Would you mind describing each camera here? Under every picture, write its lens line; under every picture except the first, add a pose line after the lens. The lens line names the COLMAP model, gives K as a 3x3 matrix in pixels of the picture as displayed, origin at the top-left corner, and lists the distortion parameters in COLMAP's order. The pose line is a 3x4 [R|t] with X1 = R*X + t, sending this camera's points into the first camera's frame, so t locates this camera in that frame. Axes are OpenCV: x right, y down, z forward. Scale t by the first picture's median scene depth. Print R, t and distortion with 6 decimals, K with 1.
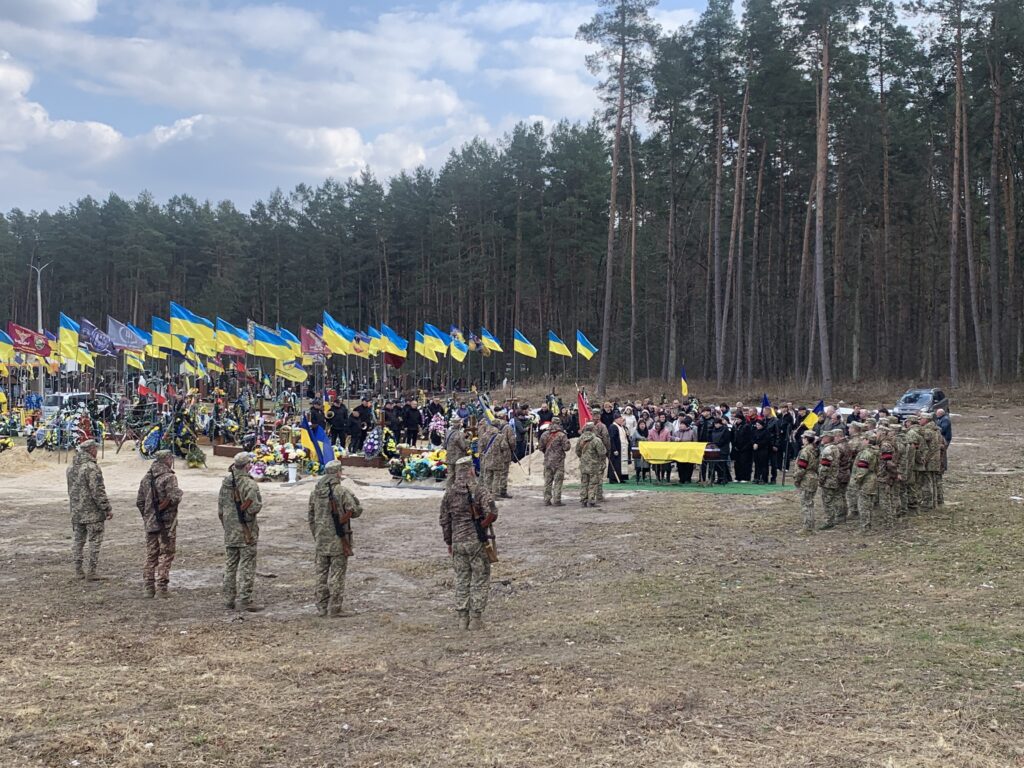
lens RADIAL K [[1265.7, 0, 512.9], [0, 1265.7, 415.9], [0, 0, 1]] dist [0.285213, -1.089102]
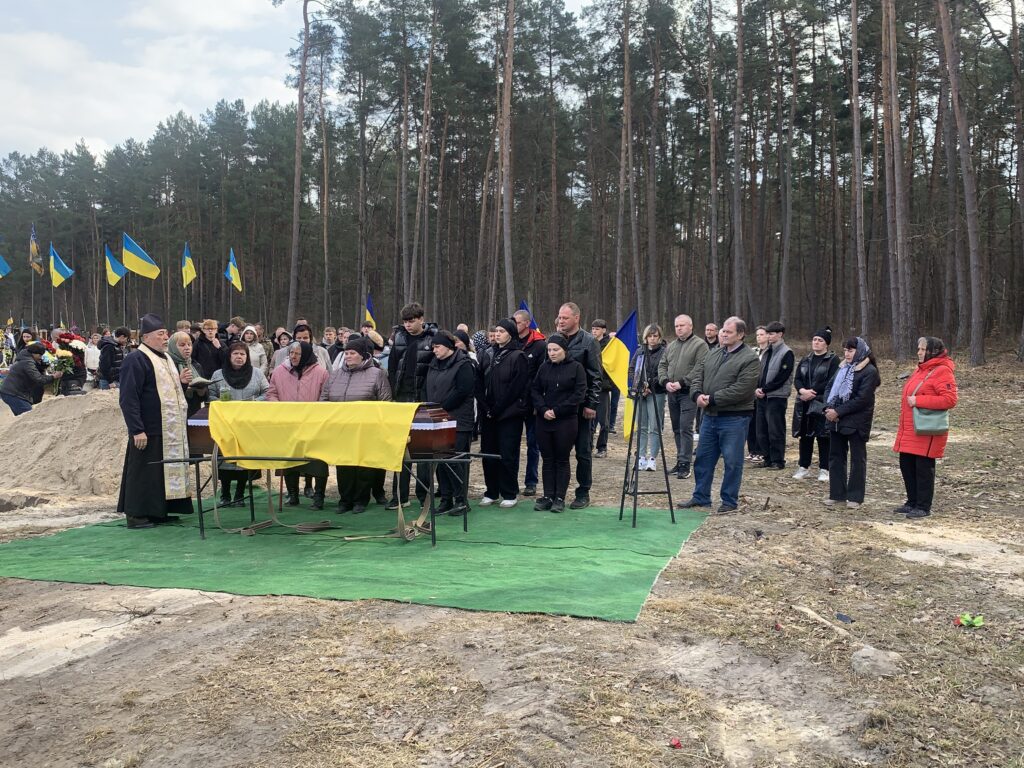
lens RADIAL K [[942.6, 0, 512.0], [0, 942.6, 384.0], [0, 0, 1]] dist [0.000916, 0.001660]
pose [[0.962226, -0.007165, 0.272159, 0.023553], [0.003266, 0.999886, 0.014774, 0.002702], [-0.272234, -0.013327, 0.962139, 0.163324]]
